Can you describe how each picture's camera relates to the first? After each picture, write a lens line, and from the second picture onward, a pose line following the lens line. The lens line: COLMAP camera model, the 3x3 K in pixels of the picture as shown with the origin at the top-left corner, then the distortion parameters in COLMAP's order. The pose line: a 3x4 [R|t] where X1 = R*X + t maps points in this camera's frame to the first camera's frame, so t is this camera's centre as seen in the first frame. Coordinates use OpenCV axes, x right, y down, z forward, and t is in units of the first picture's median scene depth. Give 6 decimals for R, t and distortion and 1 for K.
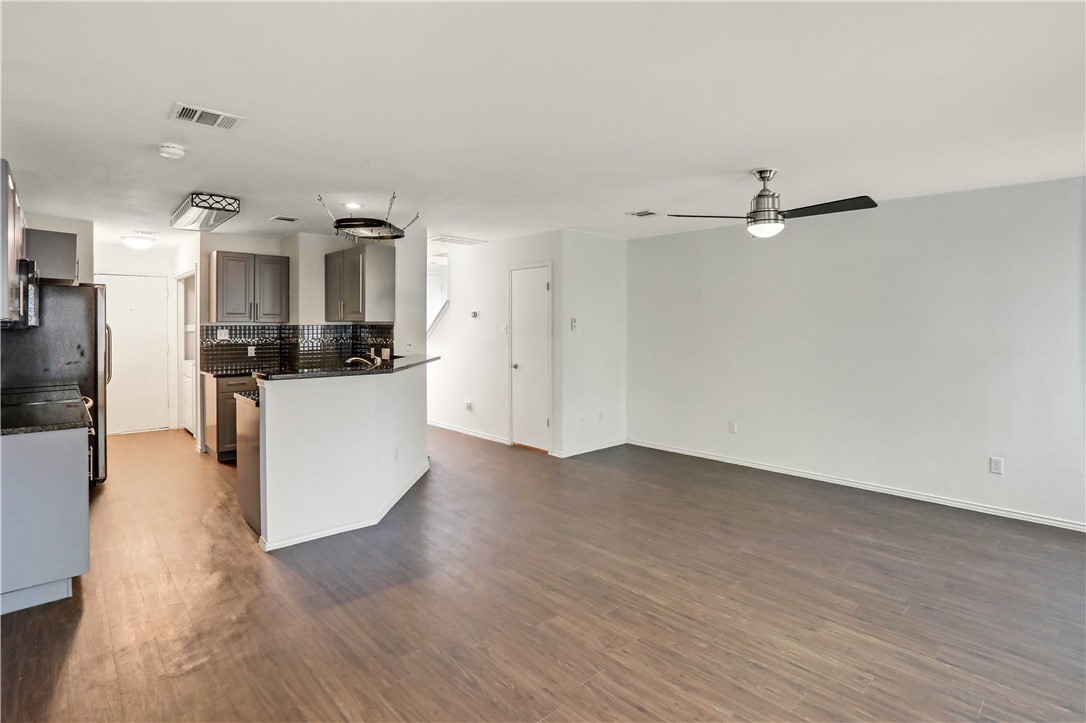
lens RADIAL K [[540.5, 0, 537.5], [0, 540.5, 327.1], [0, 0, 1]] dist [-0.073059, 0.023161]
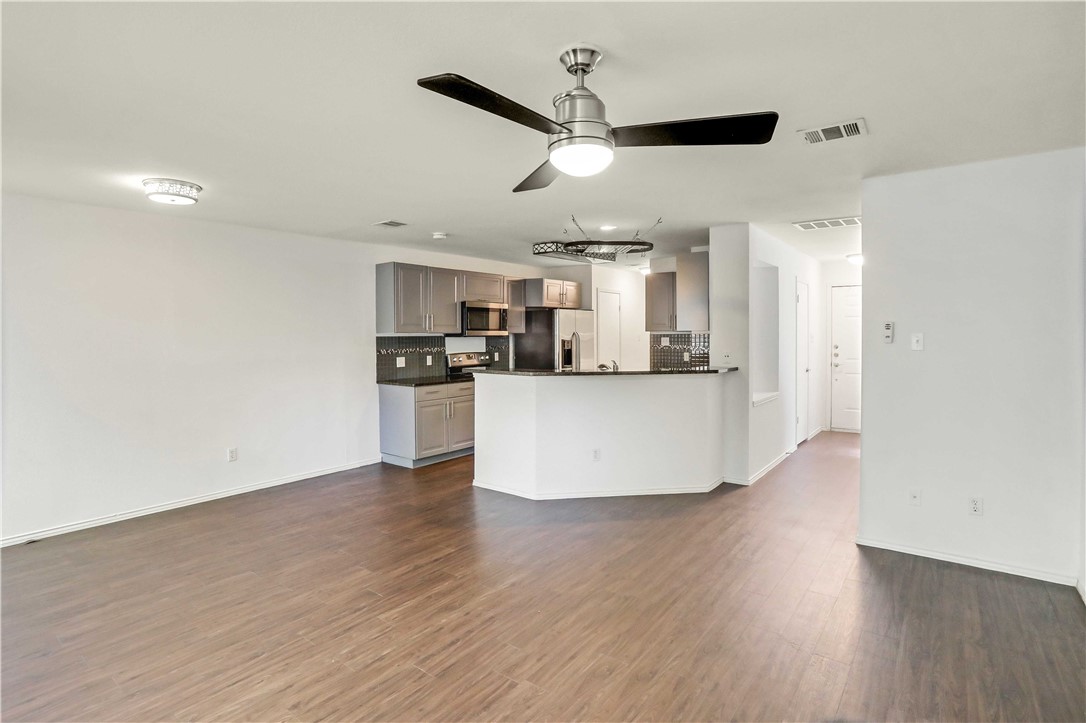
lens RADIAL K [[540.5, 0, 537.5], [0, 540.5, 327.1], [0, 0, 1]] dist [-0.073059, 0.023161]
pose [[0.178290, -0.007110, -0.983952, 1.252207], [-0.004421, 0.999958, -0.008027, -0.016213], [0.983968, 0.005781, 0.178251, 1.093810]]
